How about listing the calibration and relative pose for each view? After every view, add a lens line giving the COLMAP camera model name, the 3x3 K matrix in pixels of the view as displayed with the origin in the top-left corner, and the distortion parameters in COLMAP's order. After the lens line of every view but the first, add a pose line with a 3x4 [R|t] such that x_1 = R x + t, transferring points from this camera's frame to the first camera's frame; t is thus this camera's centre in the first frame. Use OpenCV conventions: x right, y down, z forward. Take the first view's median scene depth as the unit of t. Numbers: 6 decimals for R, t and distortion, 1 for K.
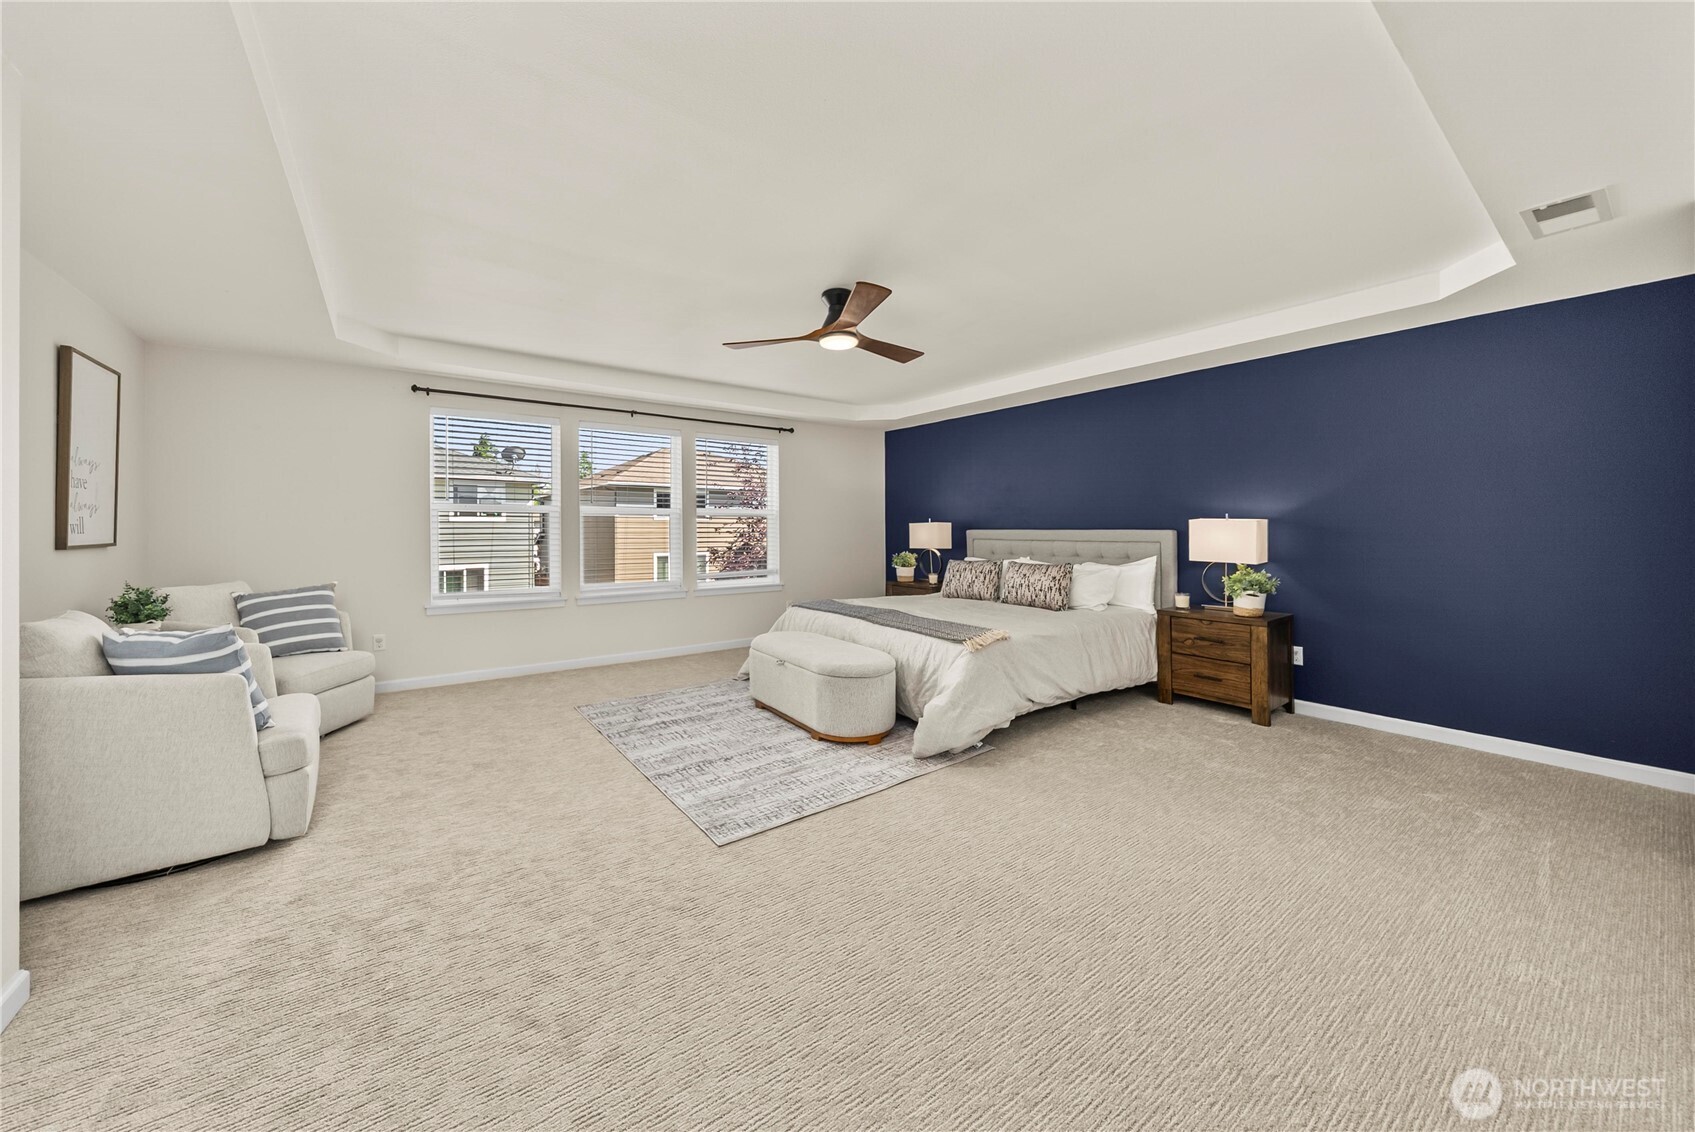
lens RADIAL K [[604.3, 0, 847.7], [0, 604.3, 533.8], [0, 0, 1]] dist [-0.003920, -0.000157]
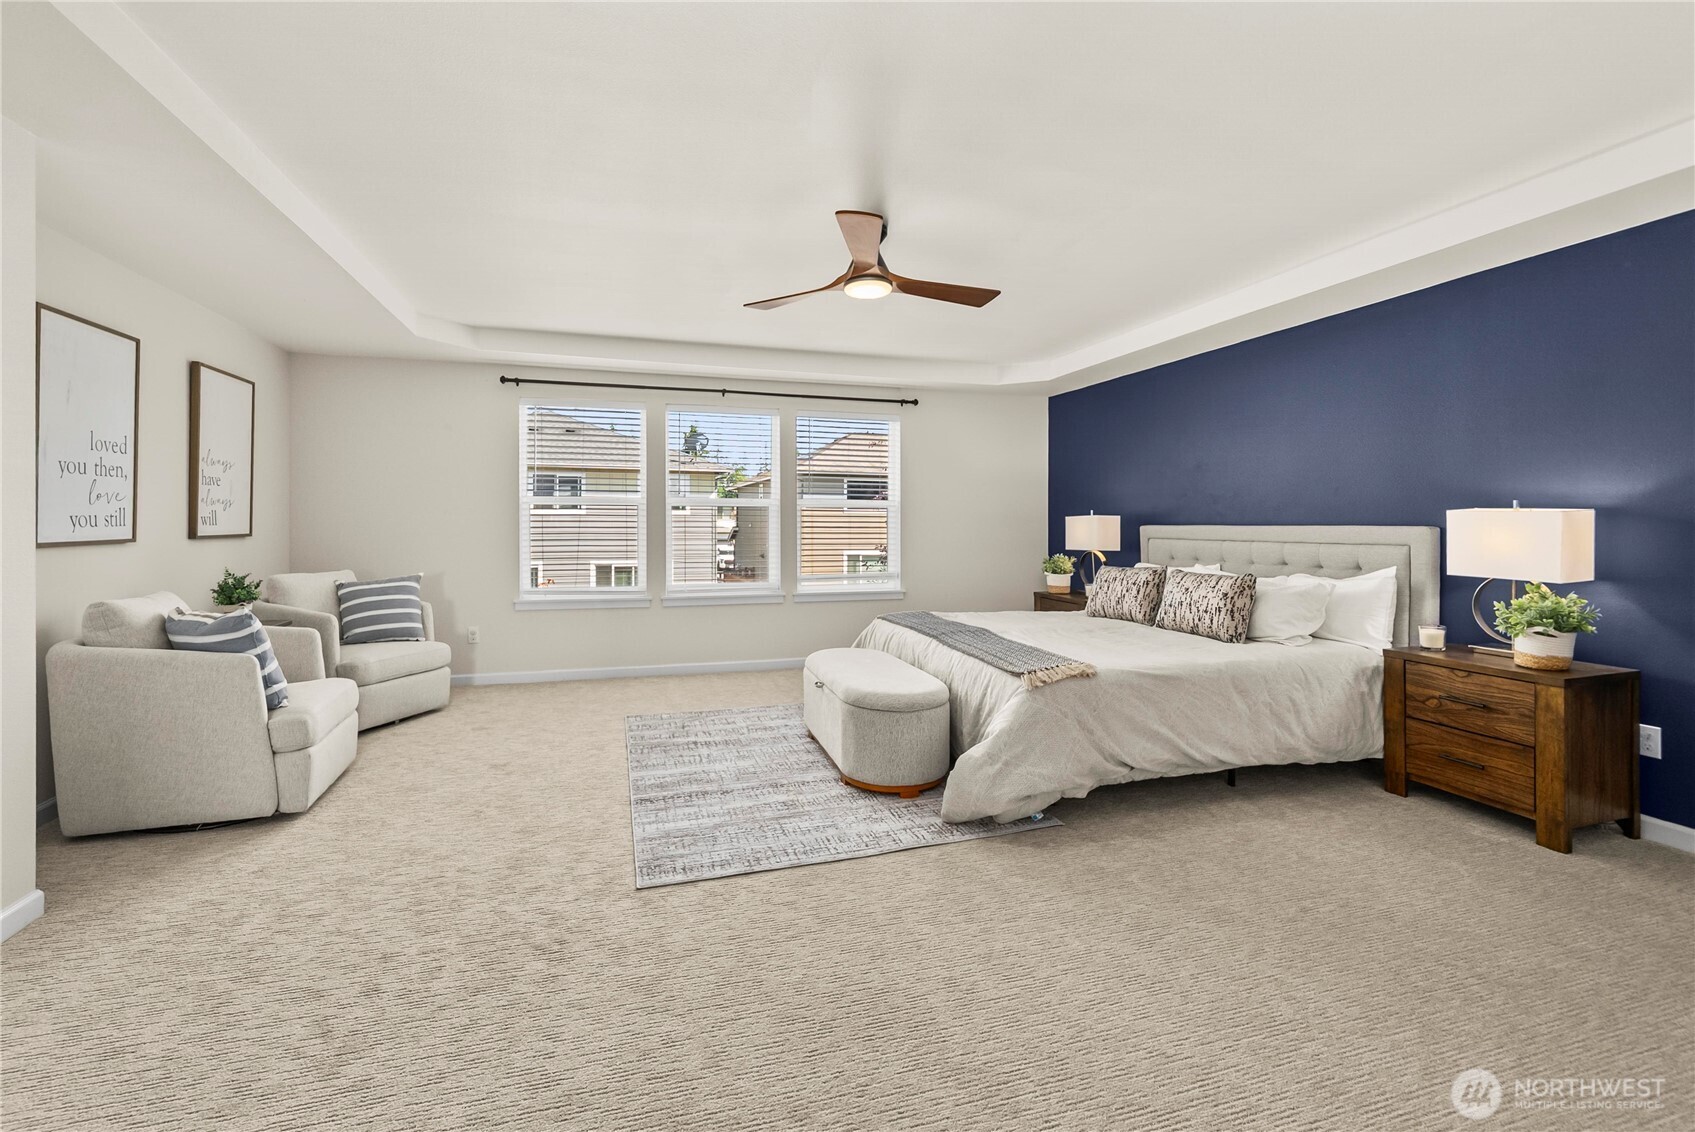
lens RADIAL K [[728.9, 0, 805.8], [0, 728.9, 536.1], [0, 0, 1]] dist [-0.000345, -0.000165]
pose [[0.942046, 0.008842, -0.335366, 0.234637], [-0.006030, 0.999937, 0.009427, 0.000588], [0.335429, -0.006859, 0.942041, 0.065952]]
